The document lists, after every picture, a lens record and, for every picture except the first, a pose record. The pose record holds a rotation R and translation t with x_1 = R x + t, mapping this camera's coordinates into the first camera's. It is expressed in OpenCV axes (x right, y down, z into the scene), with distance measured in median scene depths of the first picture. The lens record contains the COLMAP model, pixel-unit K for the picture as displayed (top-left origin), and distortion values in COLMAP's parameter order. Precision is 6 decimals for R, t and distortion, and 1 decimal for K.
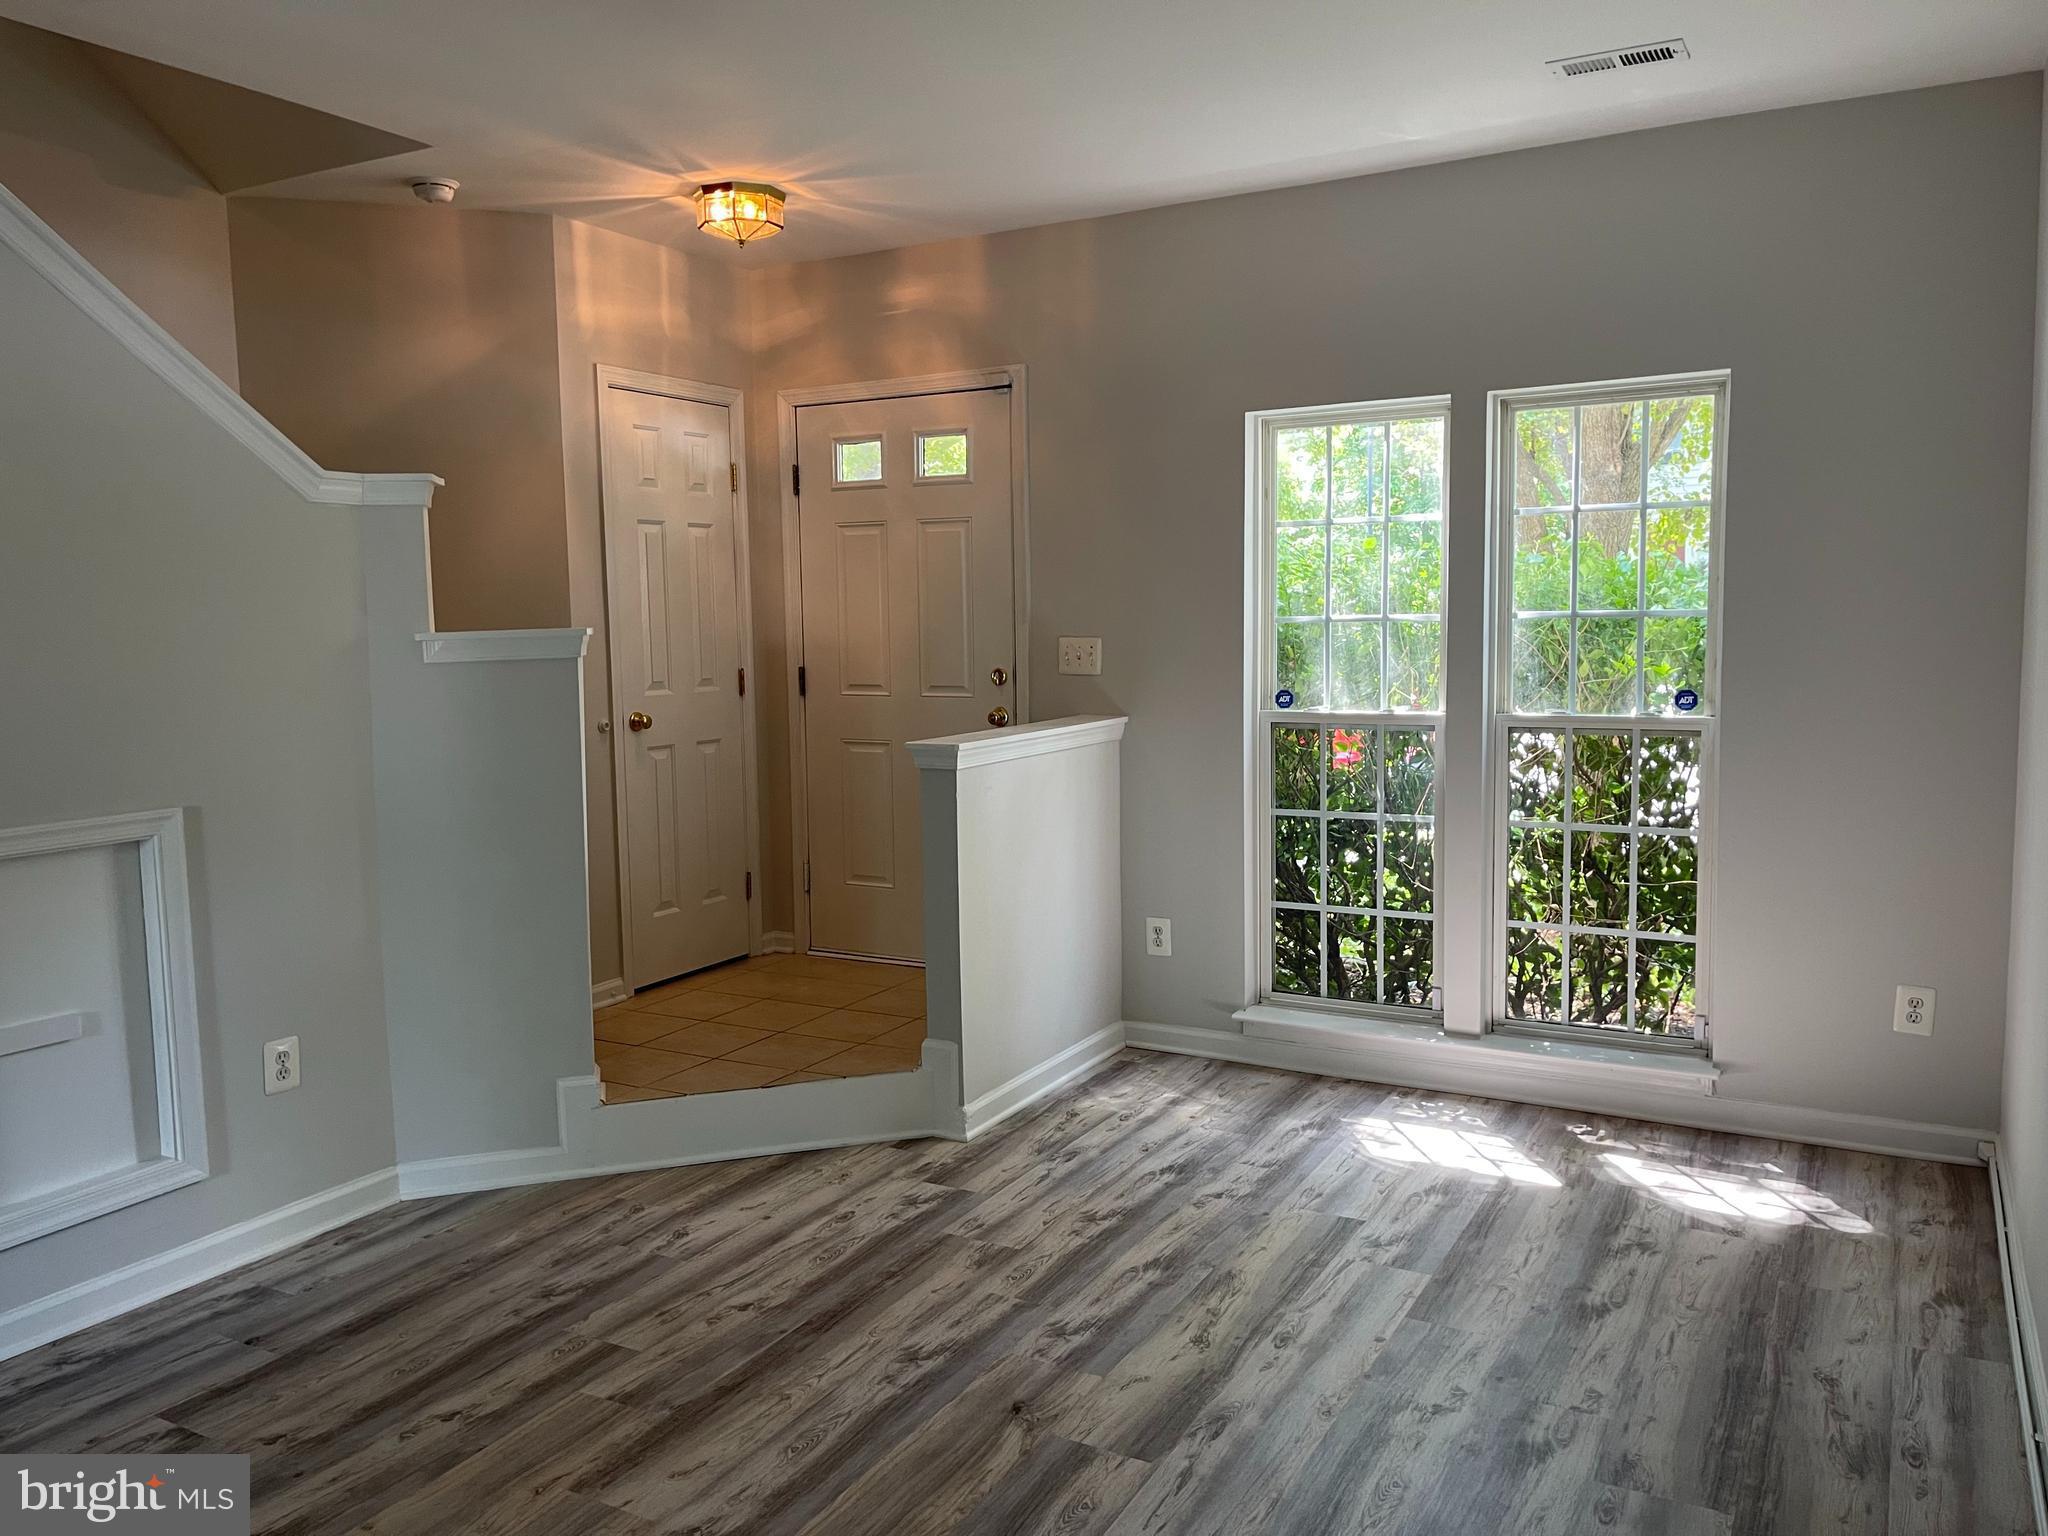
lens RADIAL K [[1550.4, 0, 1018.5], [0, 1550.4, 758.4], [0, 0, 1]] dist [0.073583, -0.090521]
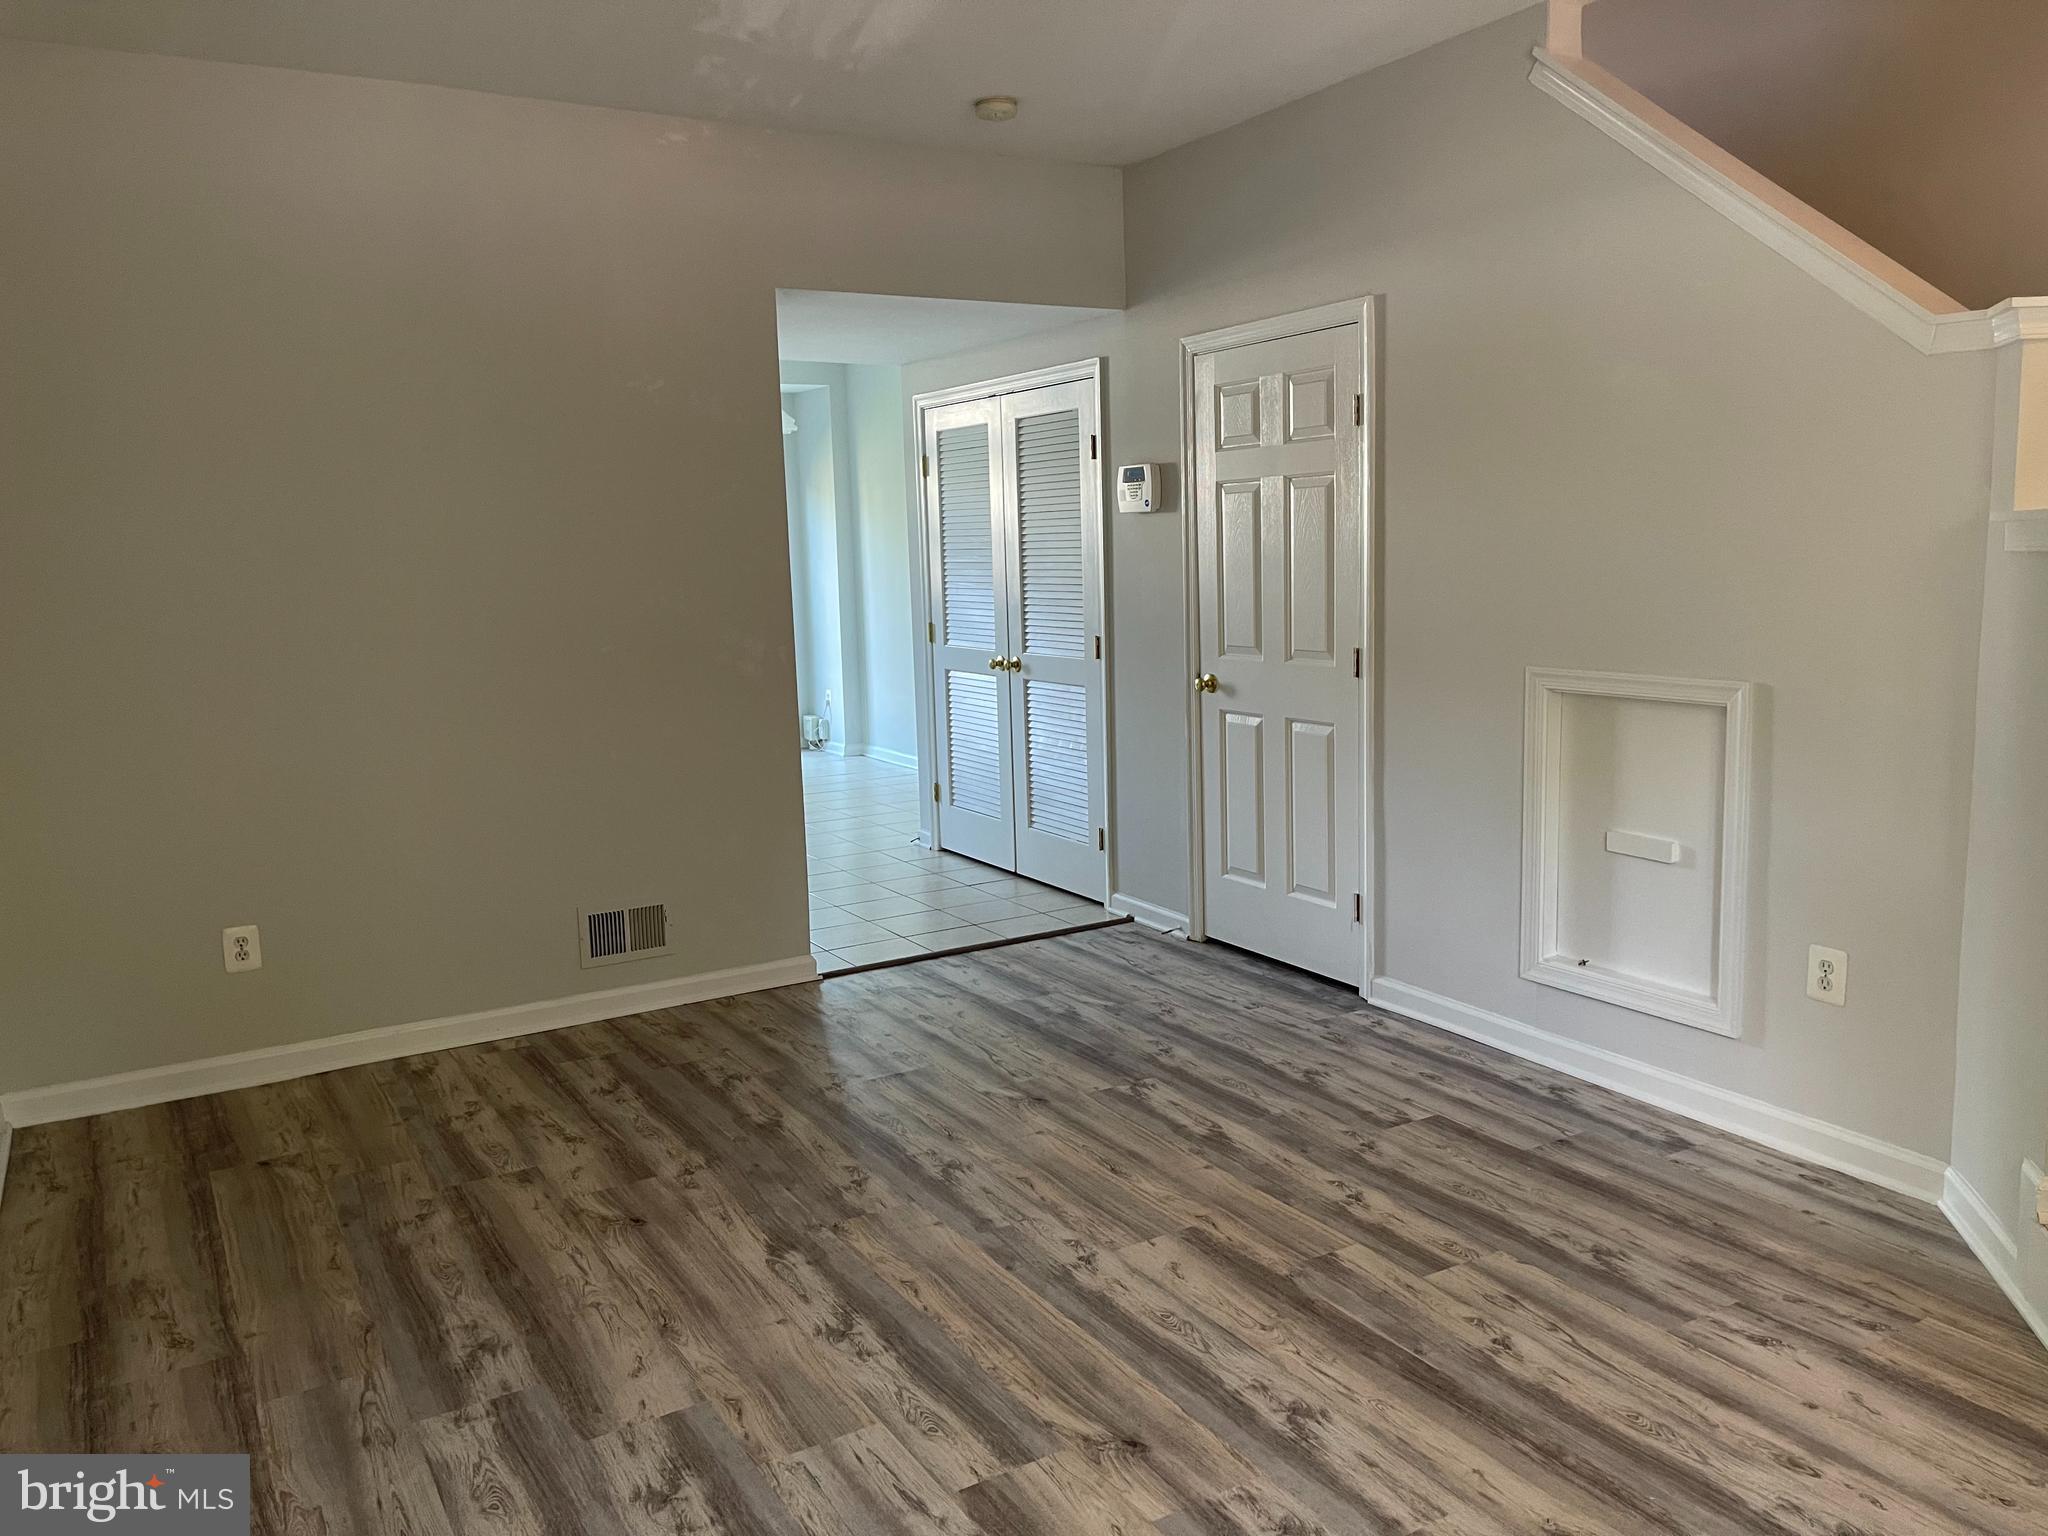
lens RADIAL K [[1543.4, 0, 1034.2], [0, 1543.4, 770.2], [0, 0, 1]] dist [0.072667, -0.088643]
pose [[-0.494111, 0.161846, -0.854201, 0.535649], [-0.048046, 0.975935, 0.212703, -0.099076], [0.868070, 0.146140, -0.474444, 0.994856]]
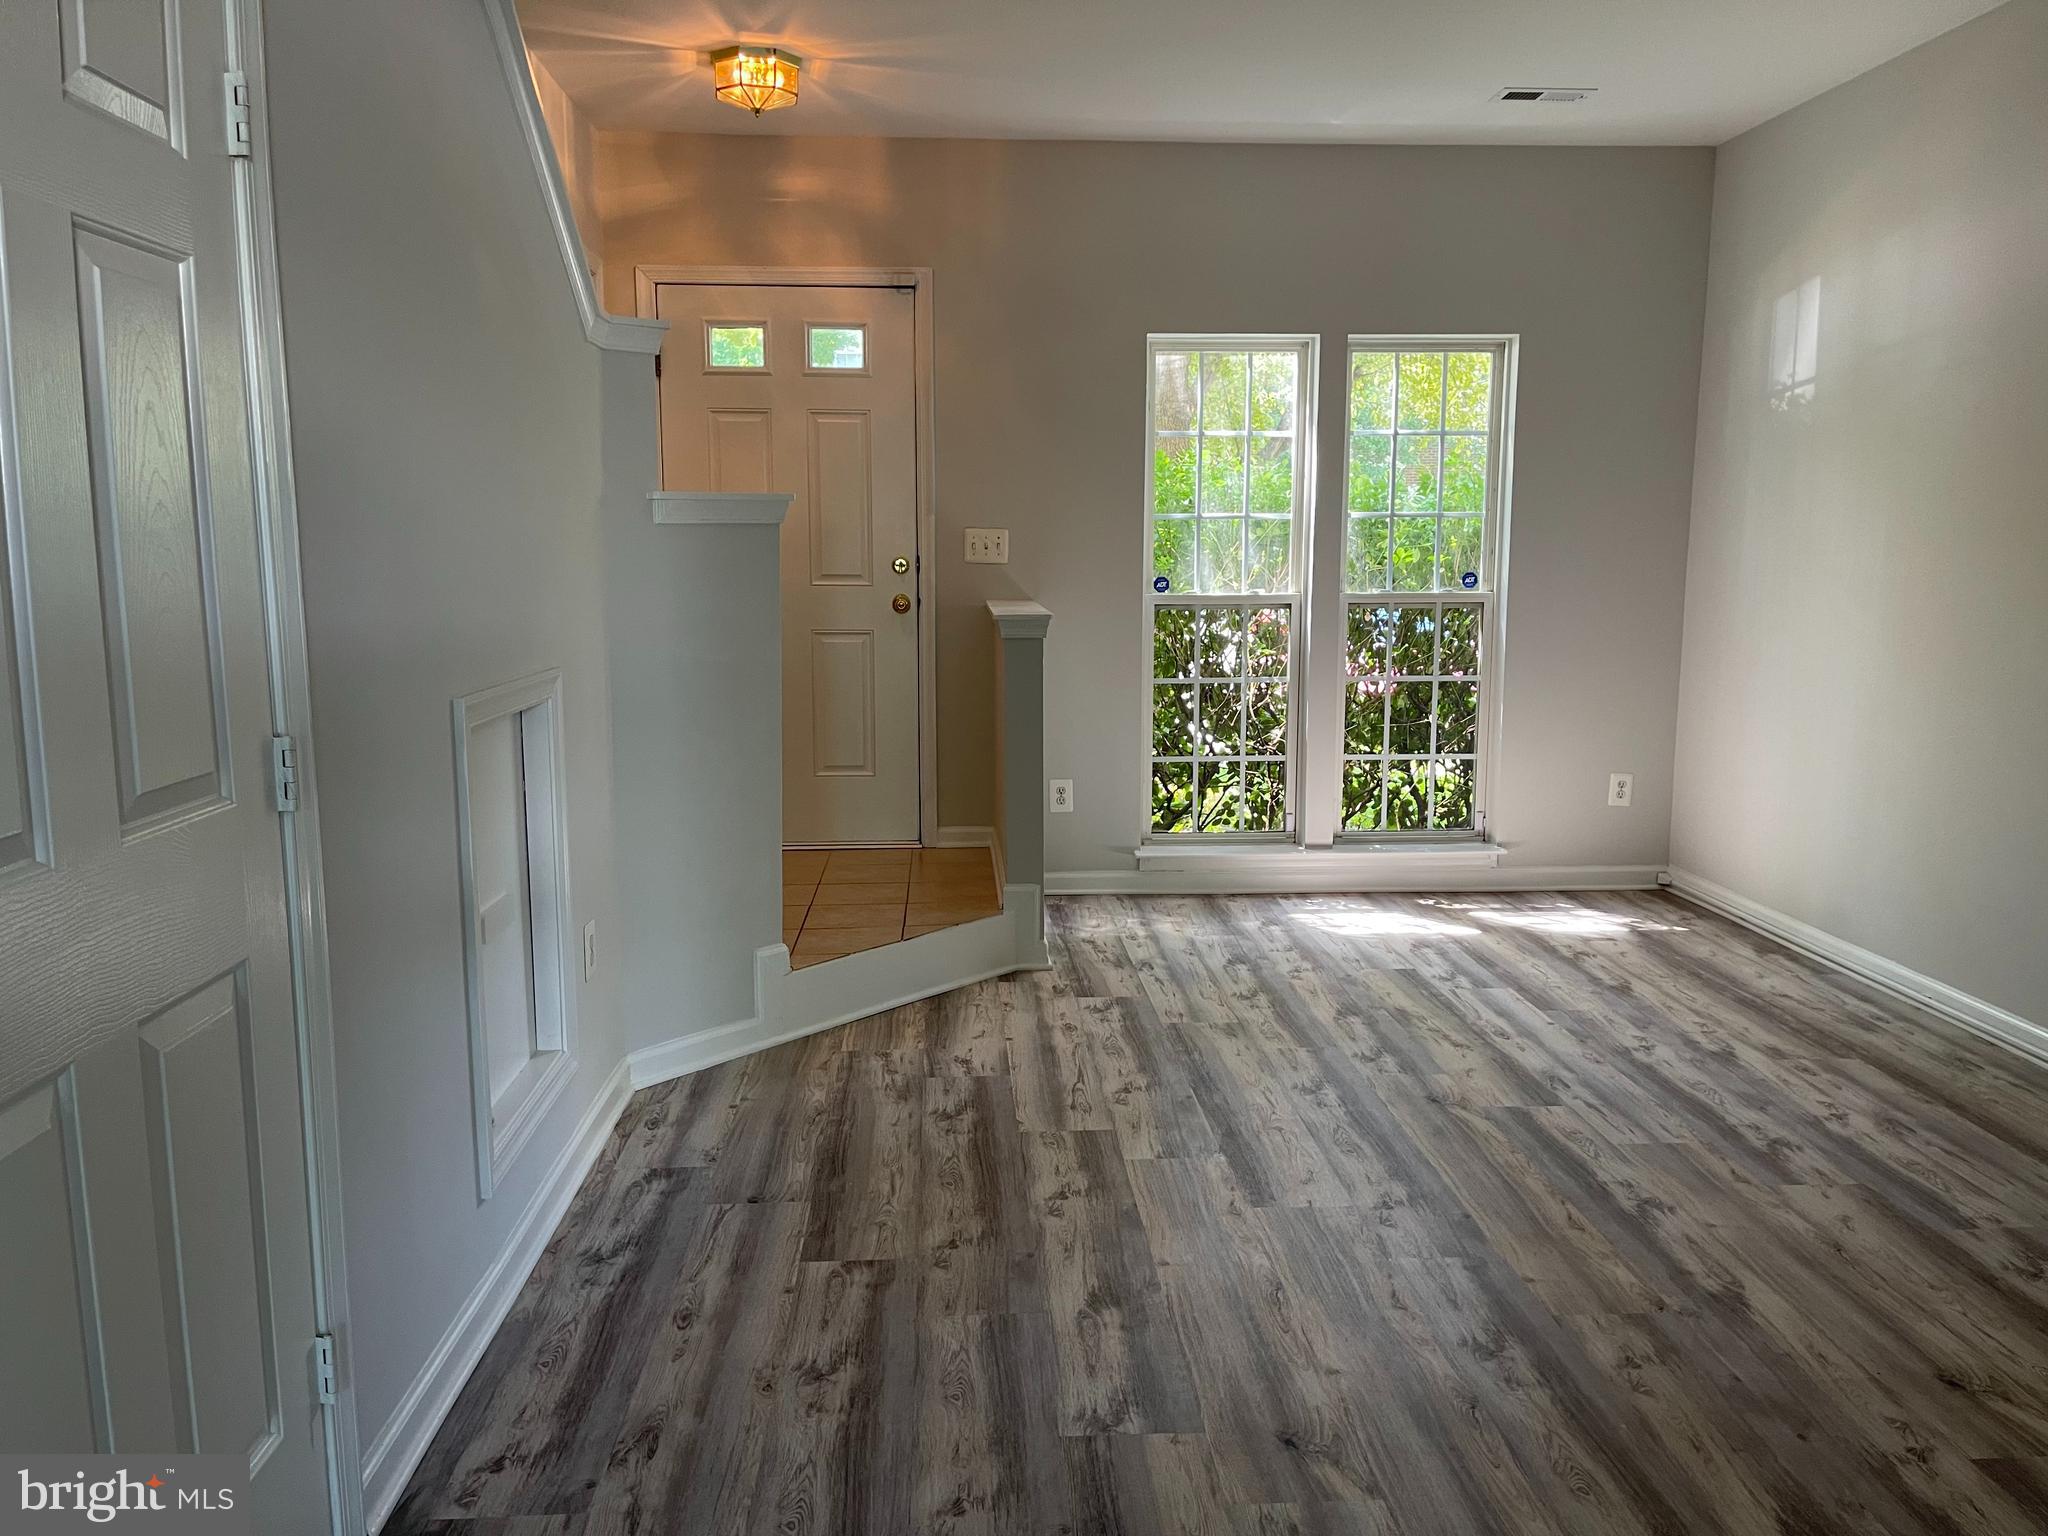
lens RADIAL K [[1543.4, 0, 1034.2], [0, 1543.4, 770.2], [0, 0, 1]] dist [0.072667, -0.088643]
pose [[0.840581, -0.059593, 0.538398, -0.724167], [0.036381, 0.997897, 0.053653, 0.047858], [-0.540463, -0.025512, 0.840981, 0.081241]]
